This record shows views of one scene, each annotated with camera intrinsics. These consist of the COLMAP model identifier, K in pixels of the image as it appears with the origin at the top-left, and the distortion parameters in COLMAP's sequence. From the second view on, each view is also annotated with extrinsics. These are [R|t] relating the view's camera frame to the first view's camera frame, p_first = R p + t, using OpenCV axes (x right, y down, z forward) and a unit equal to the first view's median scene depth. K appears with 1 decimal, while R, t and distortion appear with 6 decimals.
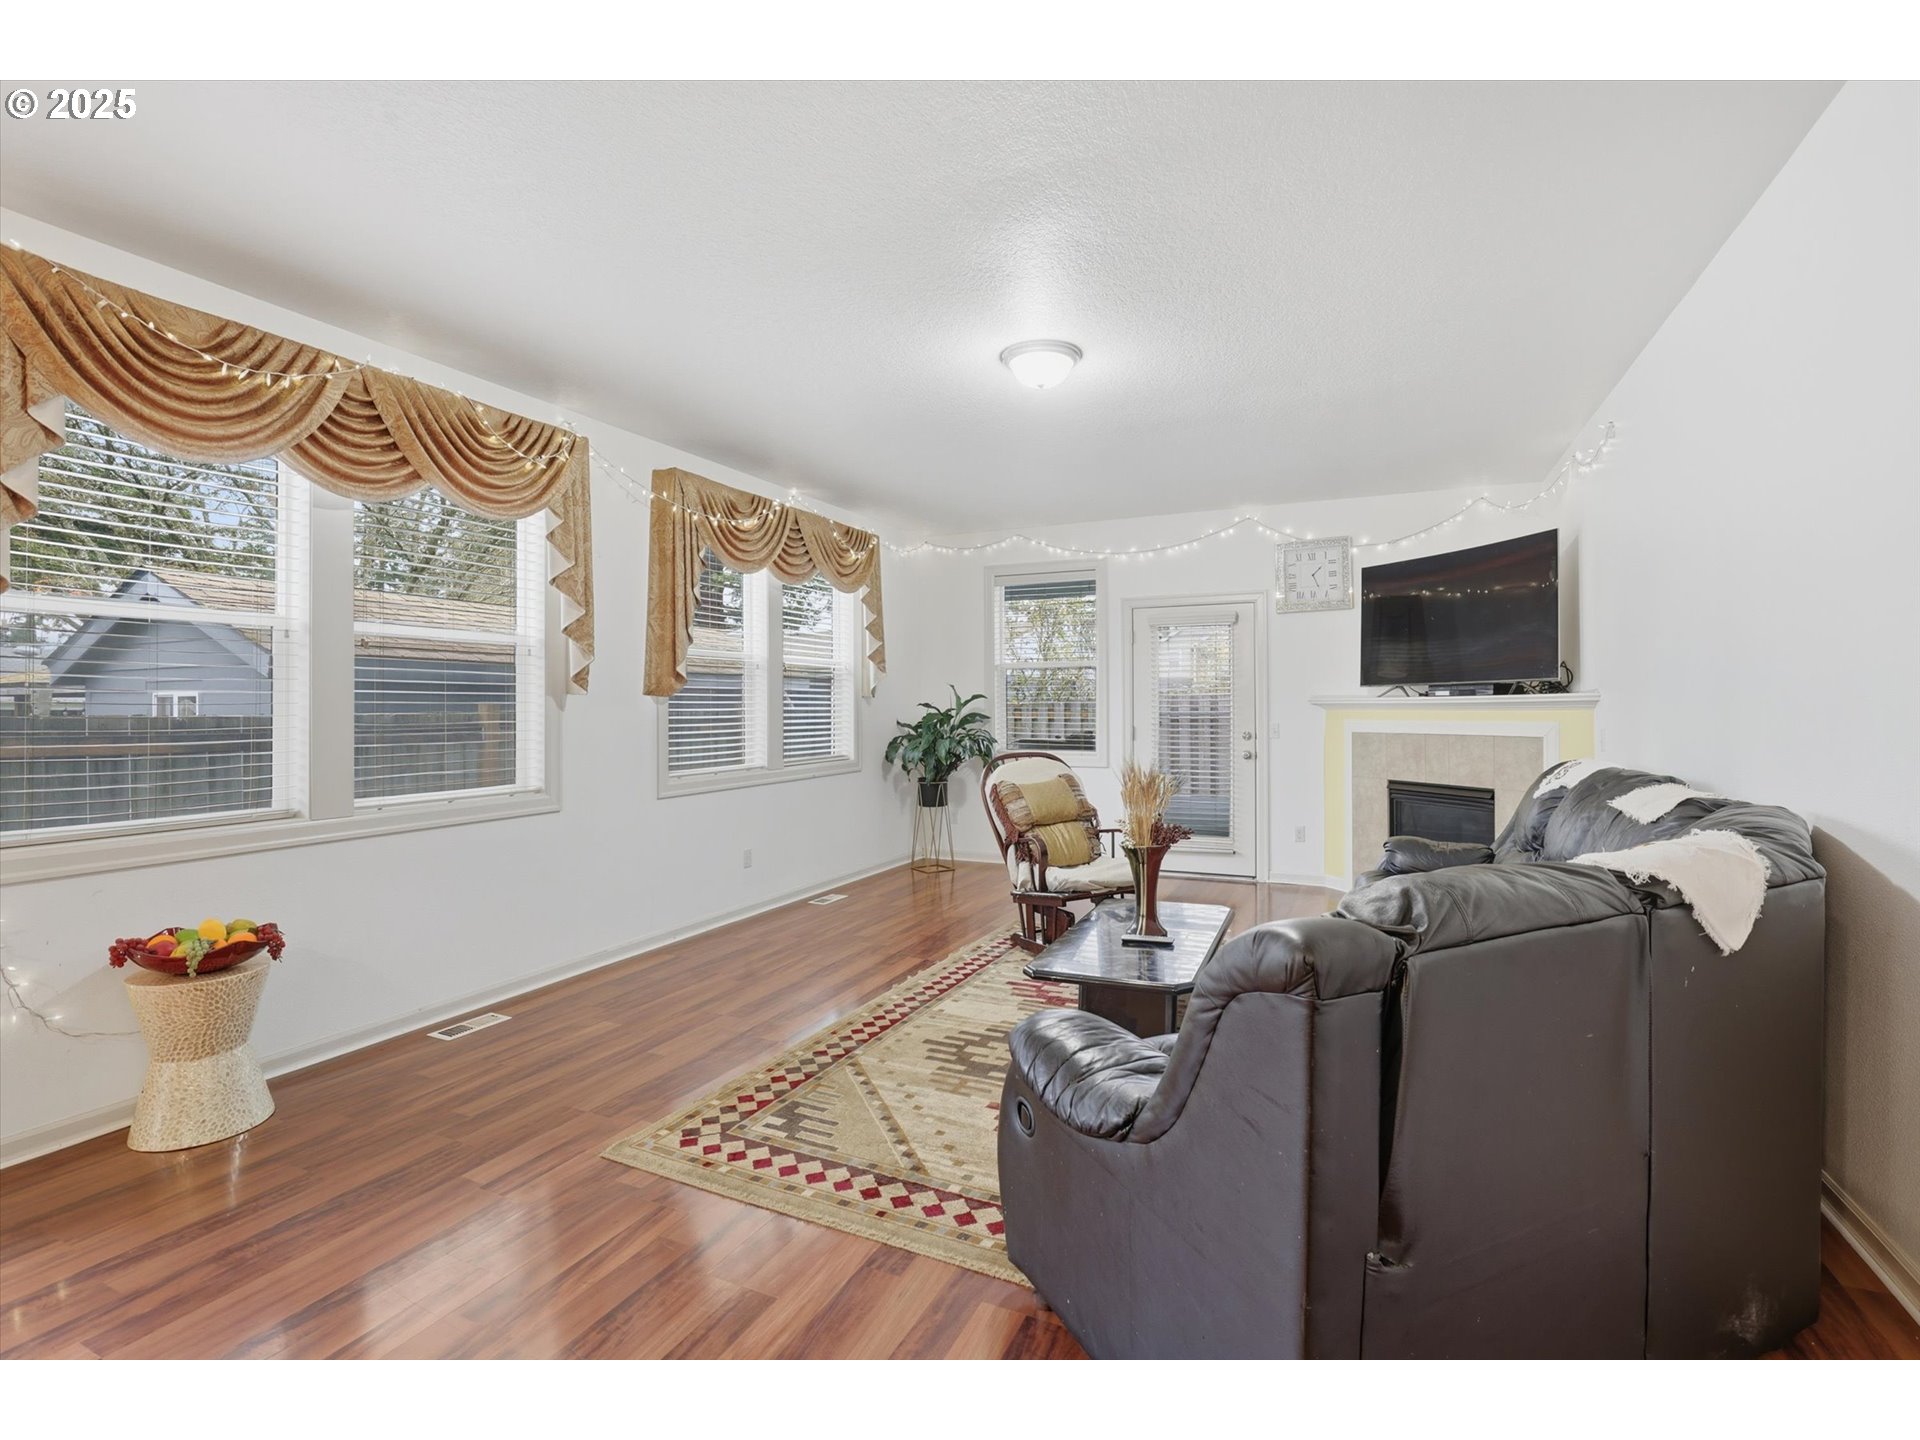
lens RADIAL K [[891.8, 0, 955.6], [0, 891.8, 713.2], [0, 0, 1]] dist [-0.004900, -0.000627]
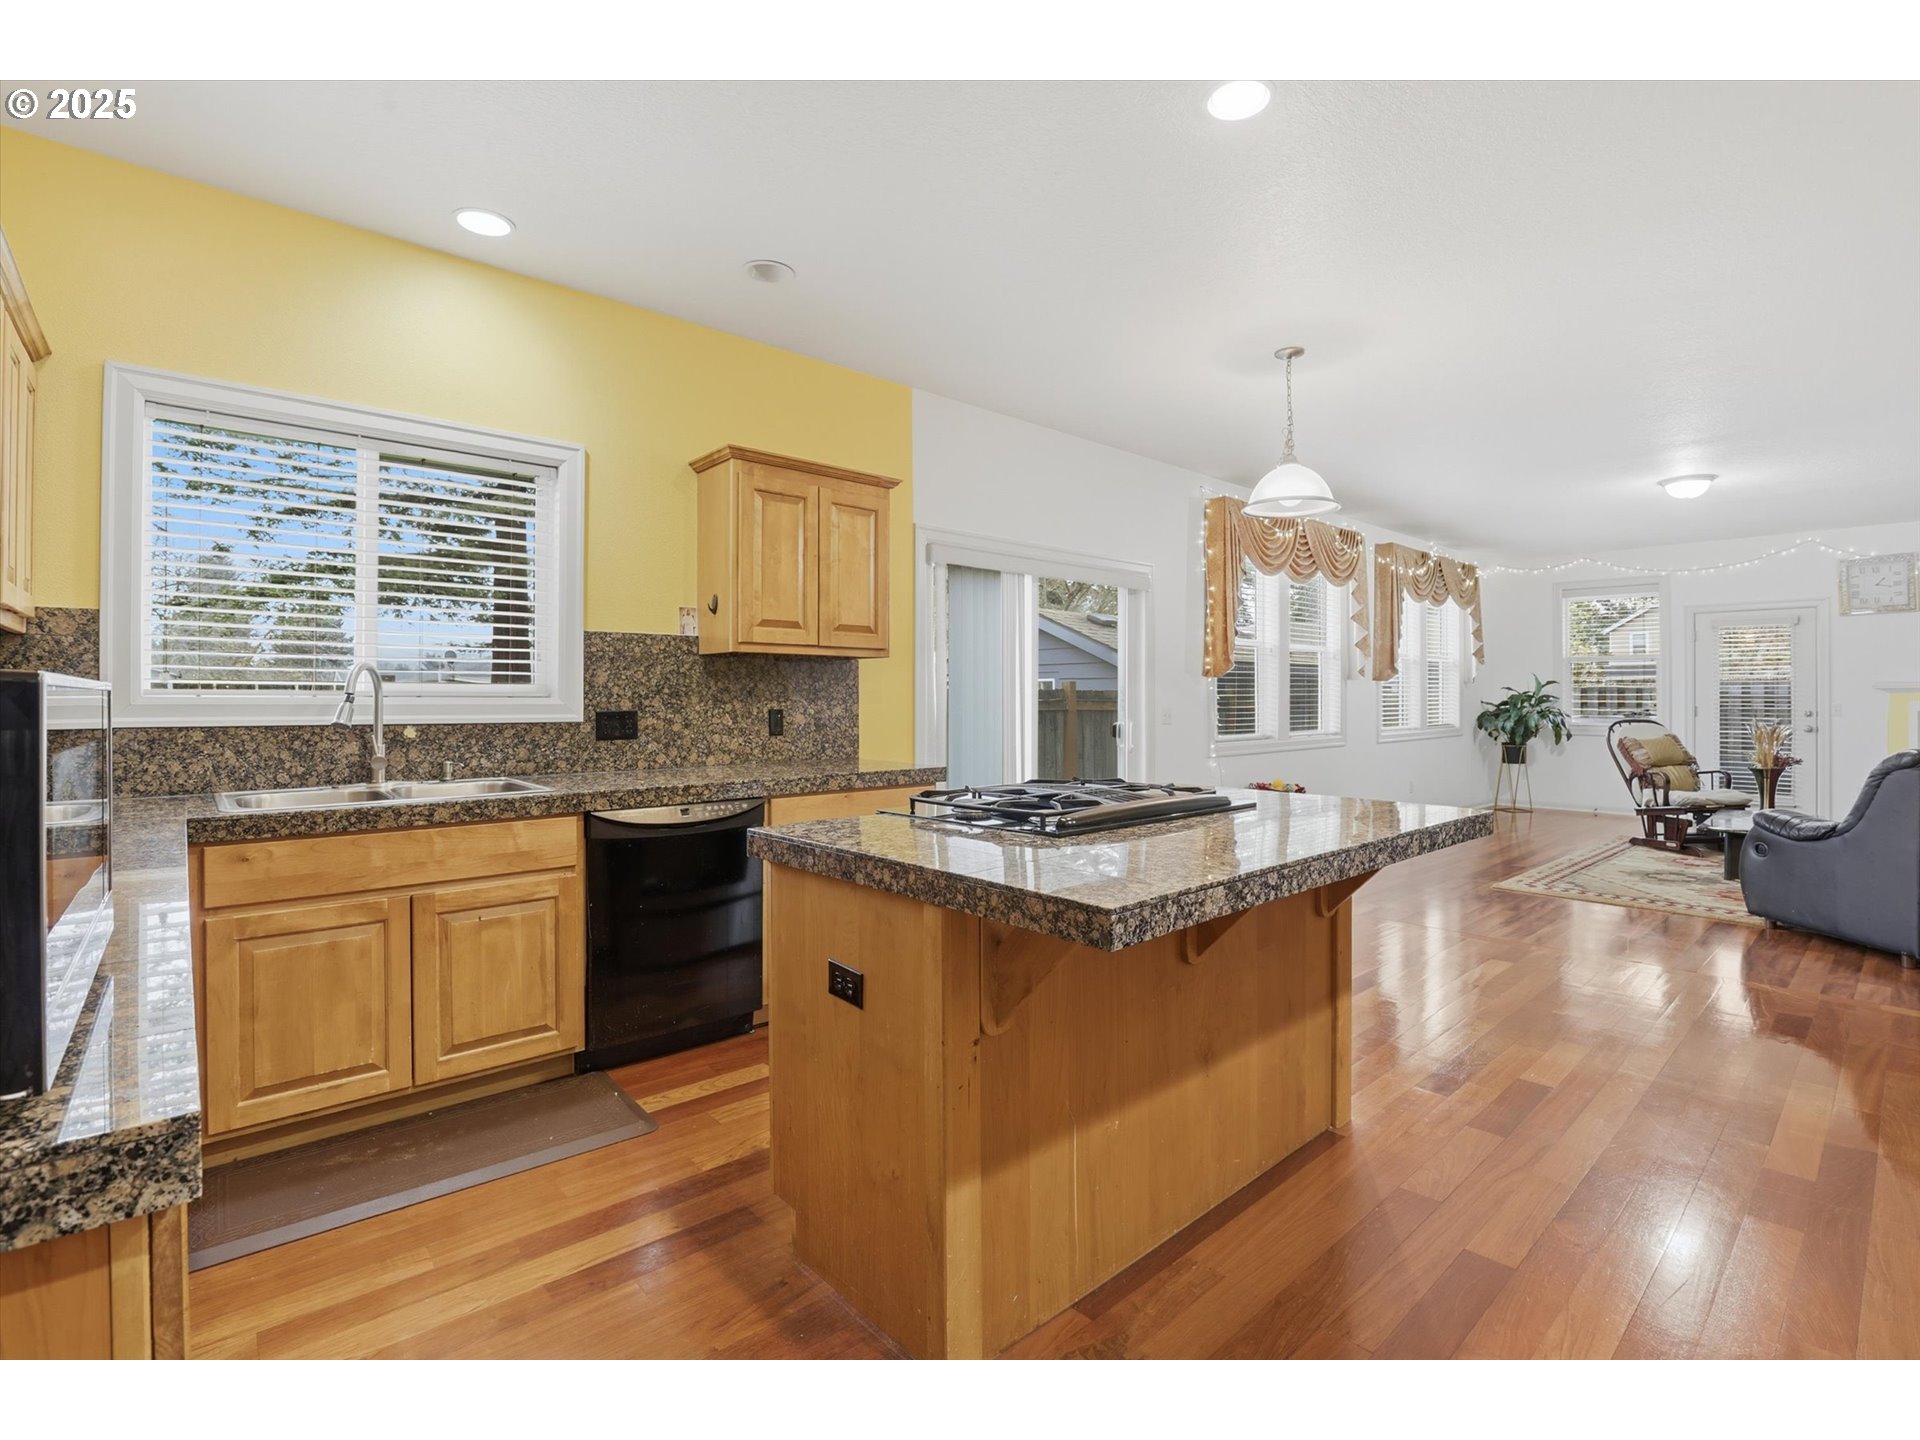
lens RADIAL K [[949.3, 0, 962.4], [0, 949.3, 698.1], [0, 0, 1]] dist [-0.001298, 0.000560]
pose [[0.936614, 0.007882, -0.350275, -0.346795], [-0.009129, 0.999957, -0.001910, 0.017947], [0.350244, 0.004987, 0.936645, -0.722629]]
